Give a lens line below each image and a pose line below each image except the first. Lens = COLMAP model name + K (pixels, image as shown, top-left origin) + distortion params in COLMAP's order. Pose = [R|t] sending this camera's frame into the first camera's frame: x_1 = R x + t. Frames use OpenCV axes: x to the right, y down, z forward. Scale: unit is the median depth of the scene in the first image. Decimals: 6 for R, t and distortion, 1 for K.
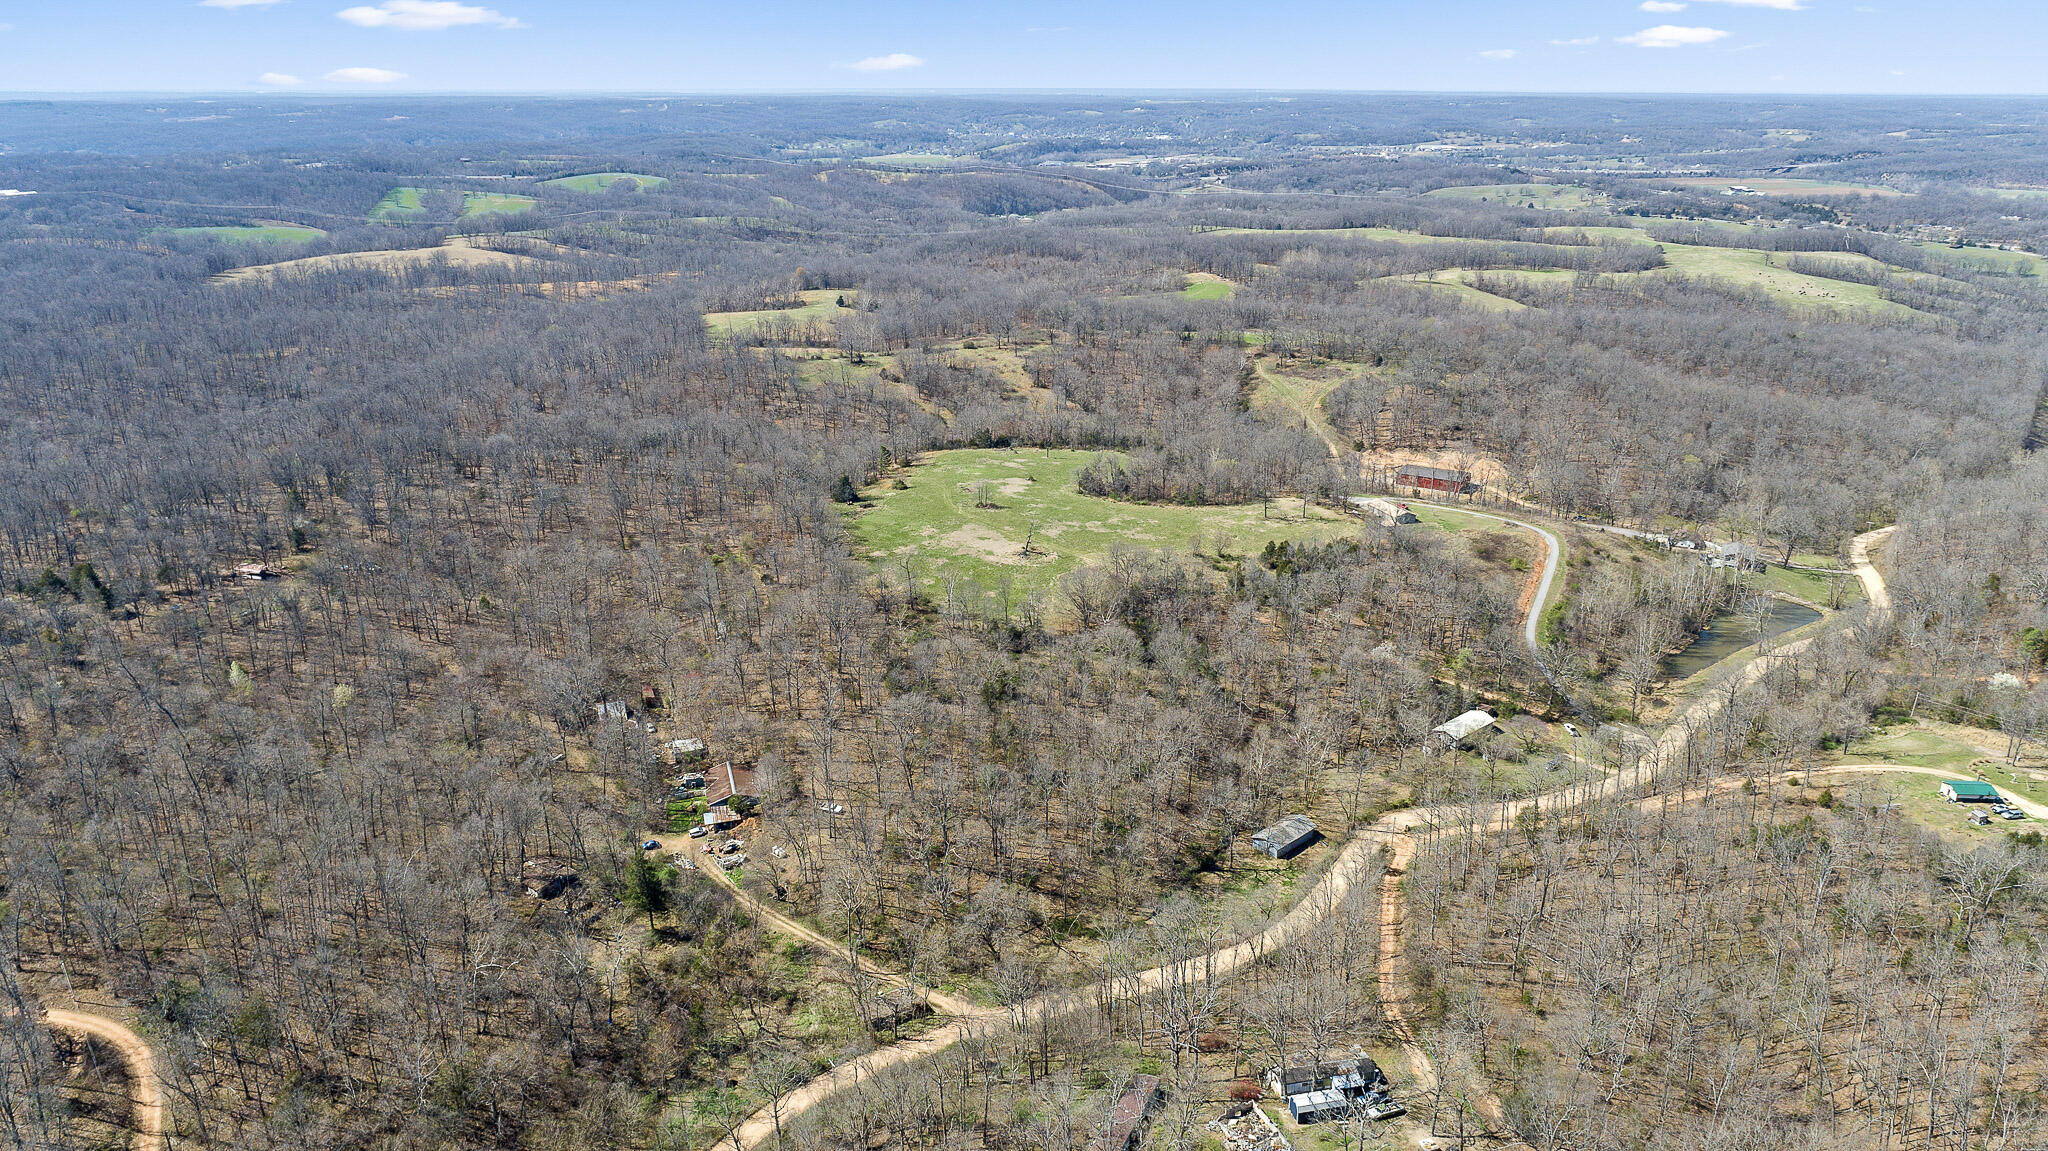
lens RADIAL K [[1370.3, 0, 1030.0], [0, 1370.3, 572.5], [0, 0, 1]] dist [-0.013230, 0.011615]
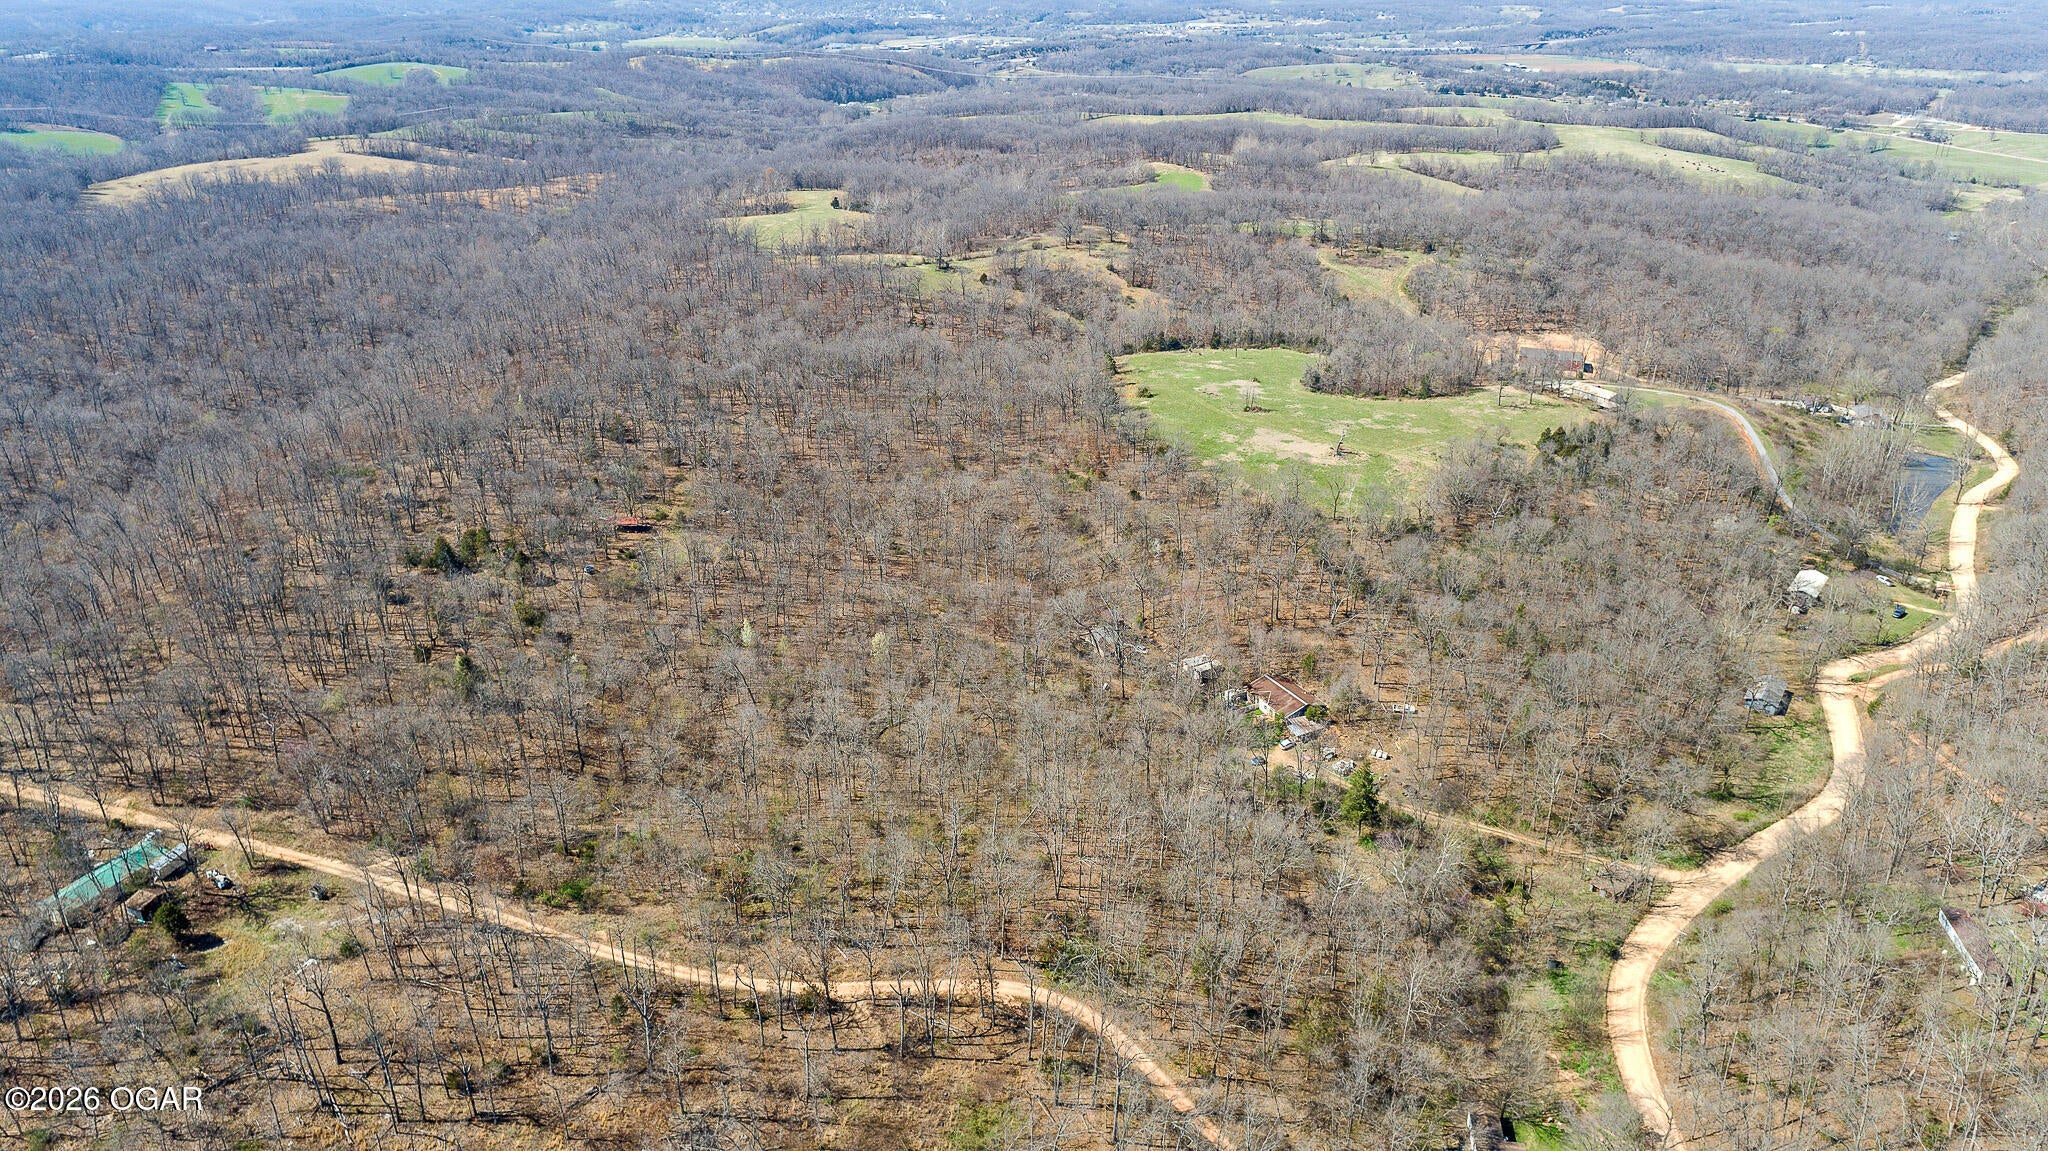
lens RADIAL K [[1370.3, 0, 1036.6], [0, 1370.3, 577.4], [0, 0, 1]] dist [-0.013230, 0.011615]
pose [[0.981570, -0.076388, 0.175173, -0.114212], [0.061736, 0.994238, 0.087630, -0.007106], [-0.180857, -0.075201, 0.980630, 0.006560]]
